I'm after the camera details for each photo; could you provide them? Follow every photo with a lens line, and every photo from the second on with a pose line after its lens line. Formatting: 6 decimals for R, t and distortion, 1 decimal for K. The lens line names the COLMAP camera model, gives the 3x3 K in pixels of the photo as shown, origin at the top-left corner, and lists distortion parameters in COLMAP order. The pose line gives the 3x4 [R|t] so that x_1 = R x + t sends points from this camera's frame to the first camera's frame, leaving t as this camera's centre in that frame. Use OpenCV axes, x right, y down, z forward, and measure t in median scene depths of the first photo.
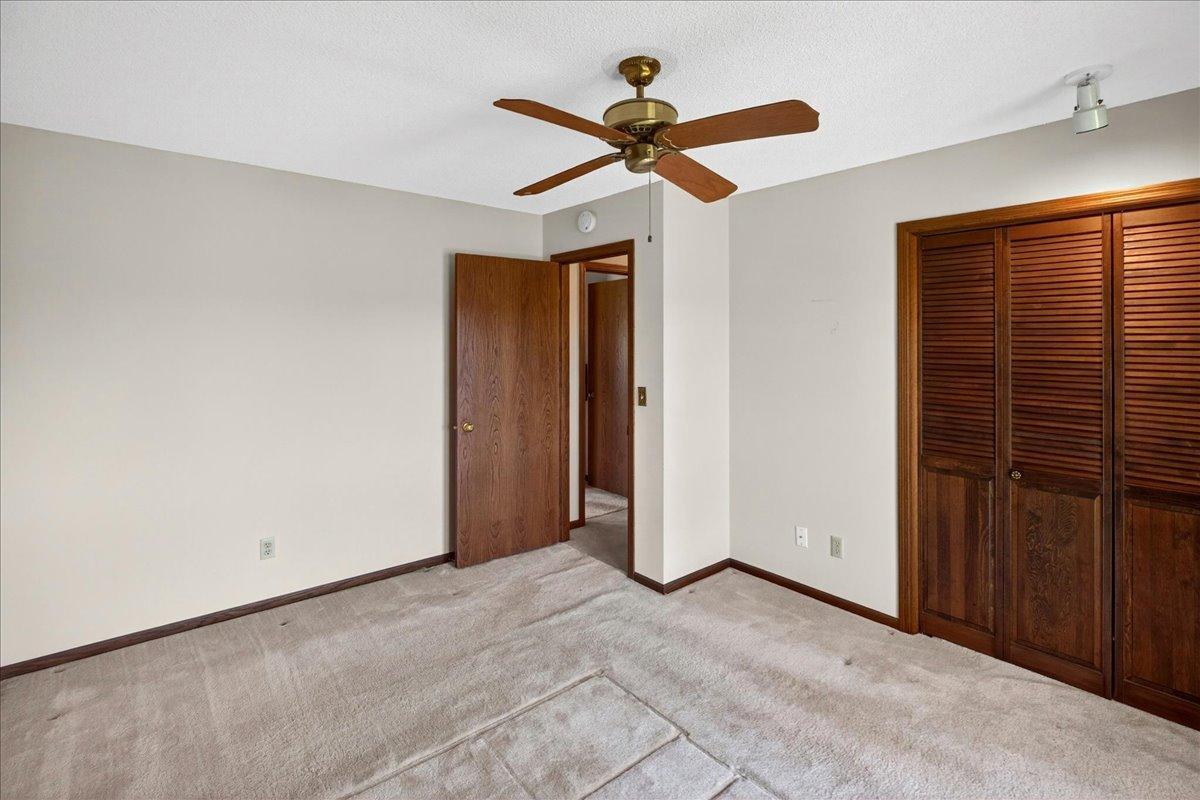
lens RADIAL K [[541.0, 0, 600.0], [0, 541.0, 400.0], [0, 0, 1]] dist [0.001256, -0.000010]
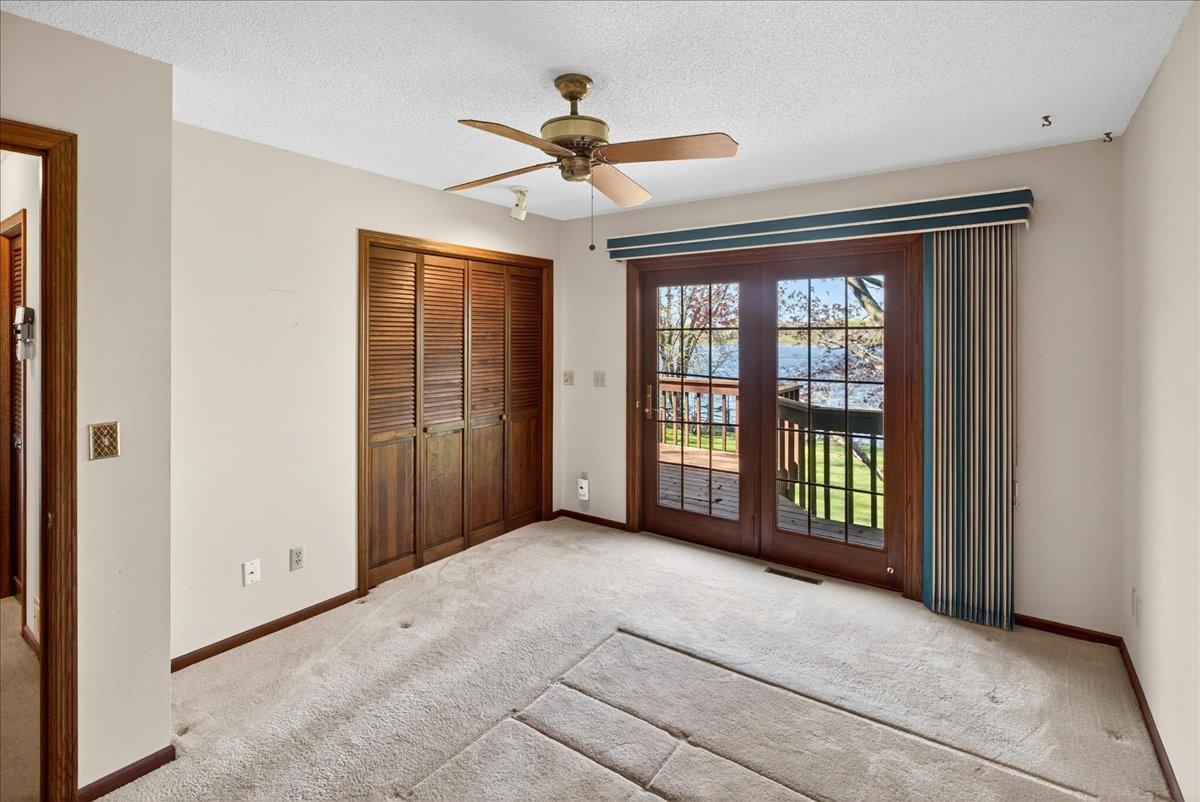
lens RADIAL K [[557.9, 0, 600.0], [0, 557.9, 401.0], [0, 0, 1]] dist [0.000763, 0.000071]
pose [[-0.211638, -0.112079, 0.970900, -0.715485], [0.113165, 0.983911, 0.138248, -0.083862], [-0.970775, 0.139130, -0.195550, 0.806698]]
